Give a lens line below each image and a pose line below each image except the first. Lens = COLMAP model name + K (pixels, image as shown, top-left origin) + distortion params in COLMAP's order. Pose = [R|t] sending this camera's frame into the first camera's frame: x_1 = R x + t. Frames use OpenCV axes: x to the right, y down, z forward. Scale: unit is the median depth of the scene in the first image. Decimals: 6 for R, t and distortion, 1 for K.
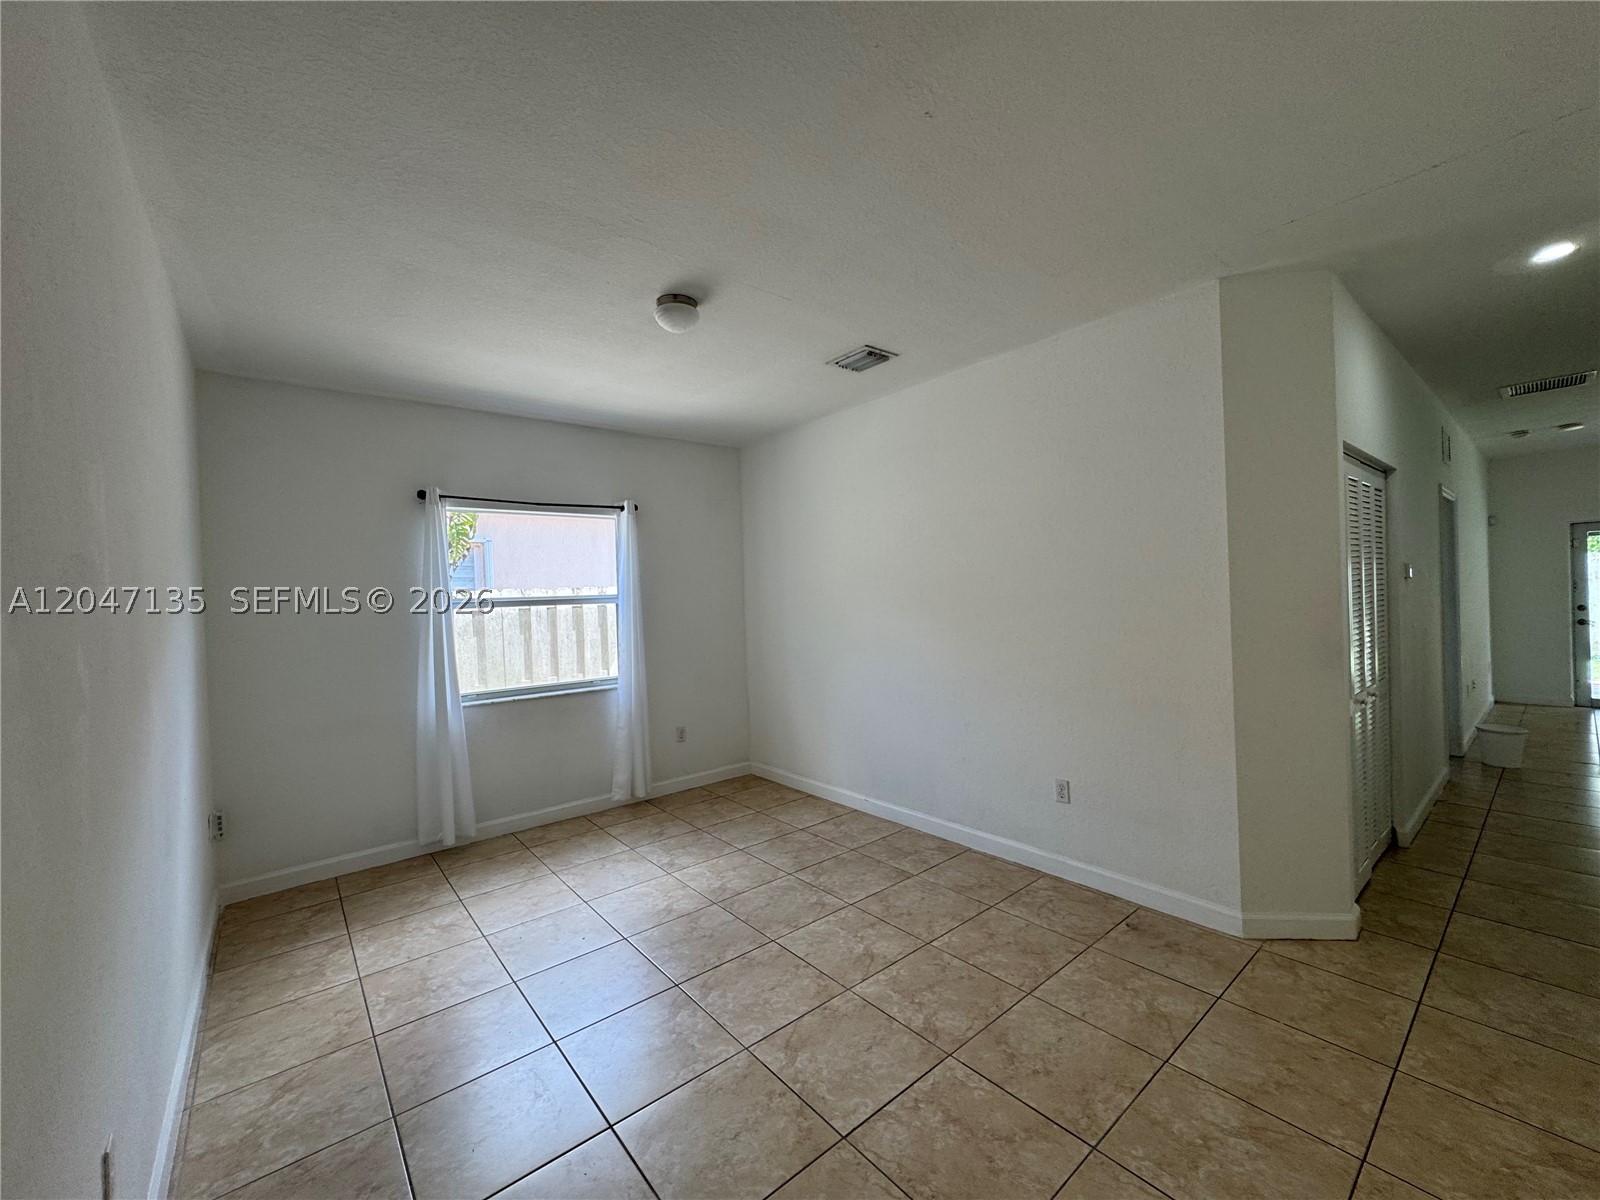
lens RADIAL K [[639.8, 0, 800.0], [0, 639.8, 600.0], [0, 0, 1]] dist [-0.001954, 0.000490]
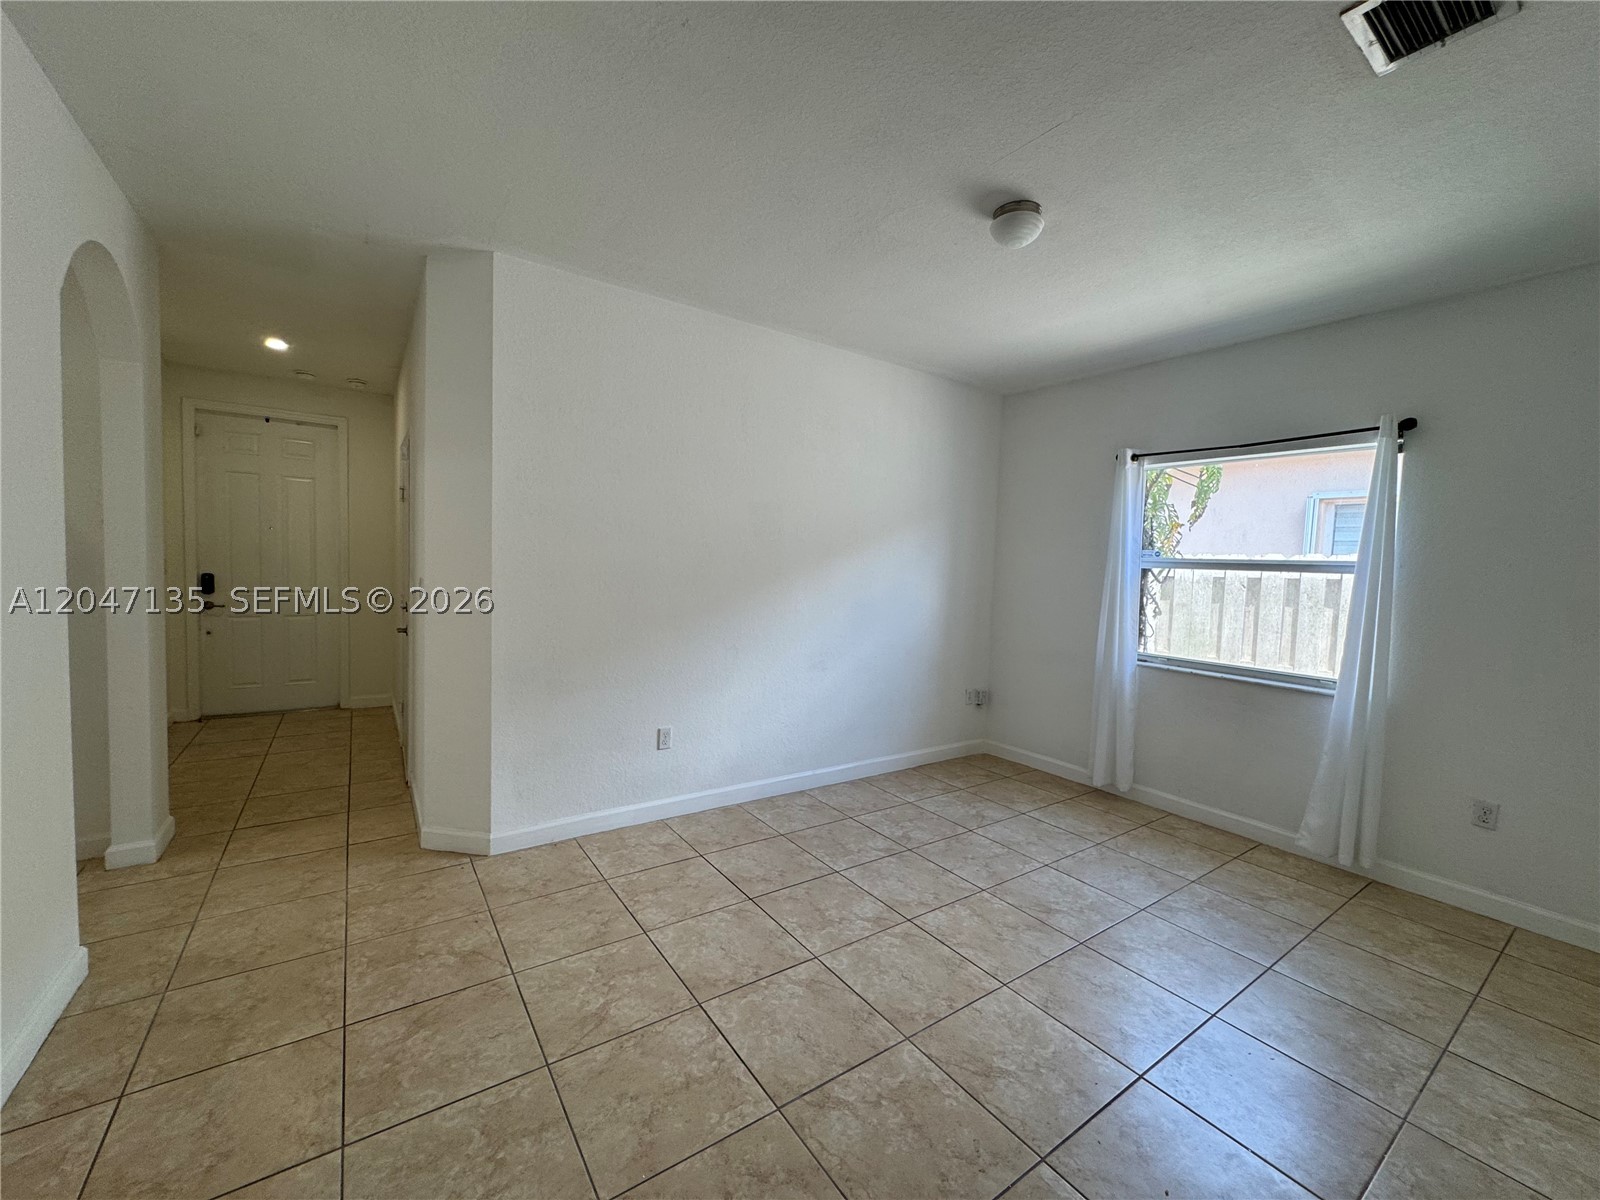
lens RADIAL K [[639.8, 0, 800.0], [0, 639.8, 600.0], [0, 0, 1]] dist [-0.001954, 0.000490]
pose [[-0.082402, 0.089980, -0.992529, 0.650306], [-0.043510, 0.994641, 0.093784, -0.007928], [0.995649, 0.050913, -0.078045, 0.699398]]
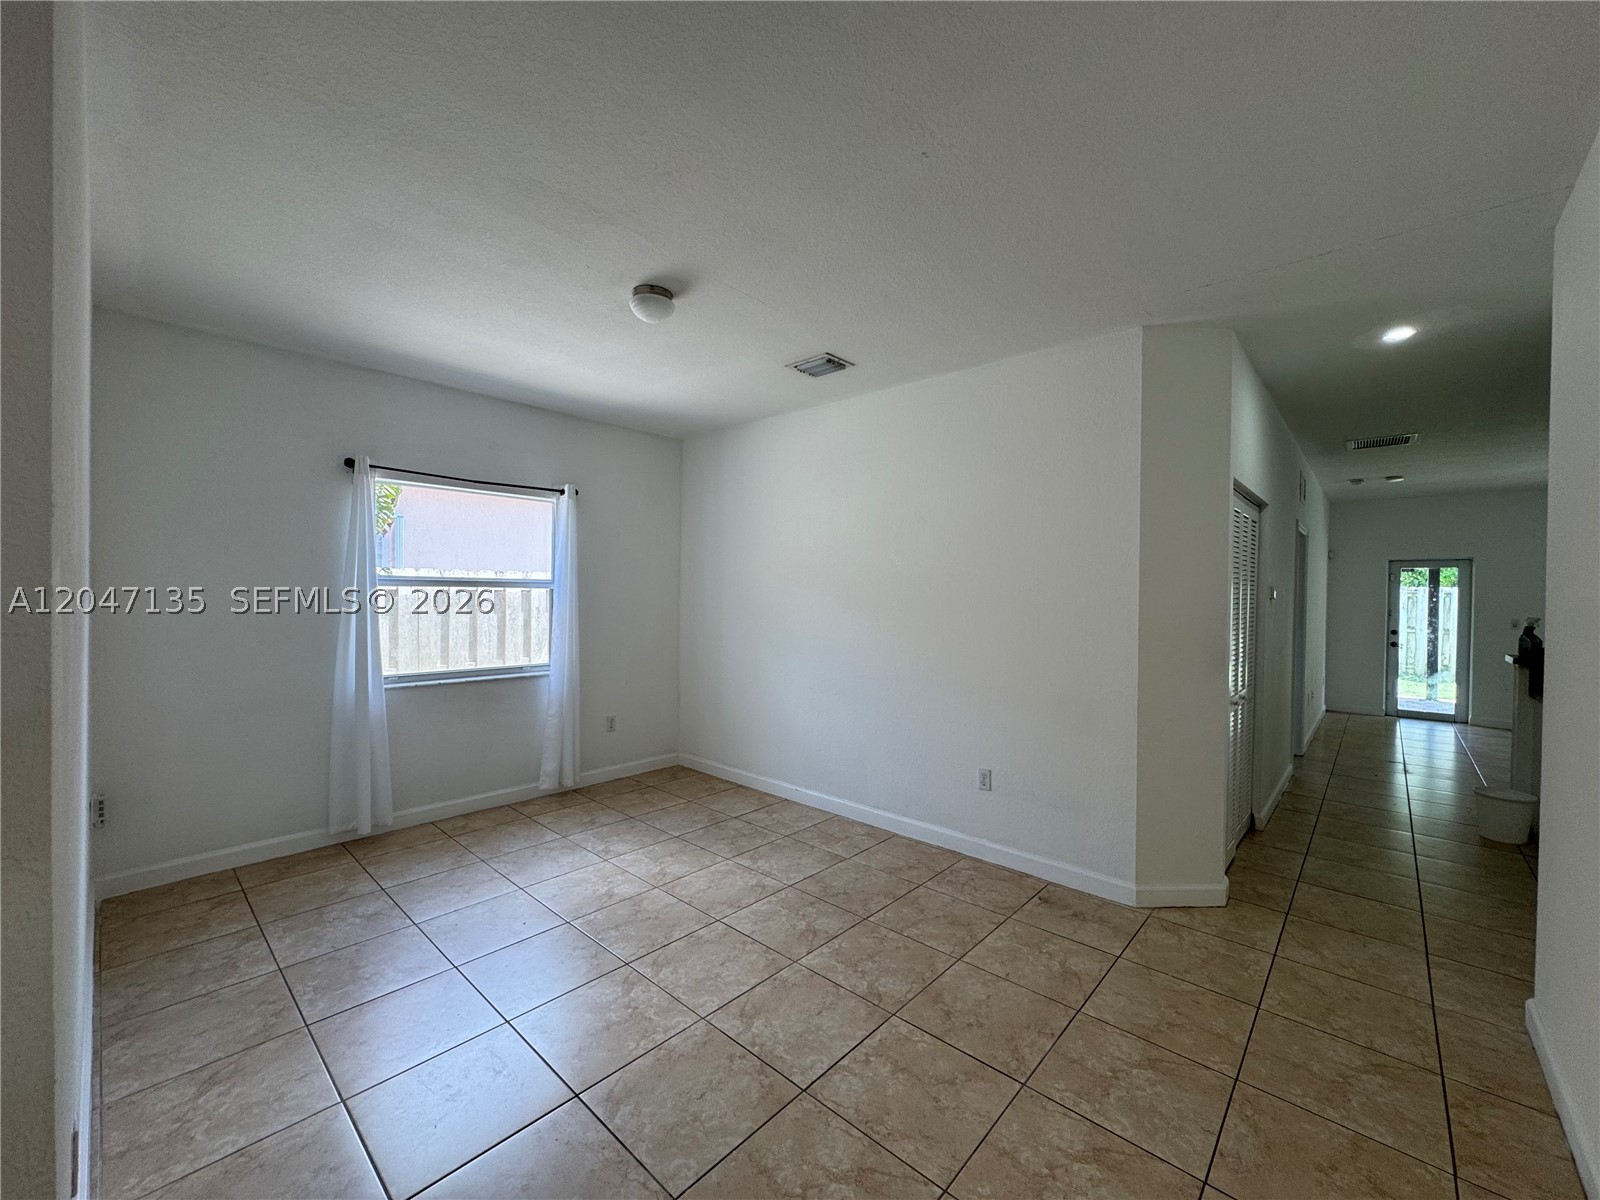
lens RADIAL K [[639.8, 0, 800.0], [0, 639.8, 600.0], [0, 0, 1]] dist [-0.001954, 0.000490]
pose [[0.988939, 0.045844, 0.141058, -0.072245], [-0.046161, 0.998933, -0.001022, 0.009470], [-0.140954, -0.005501, 0.990001, -0.034523]]
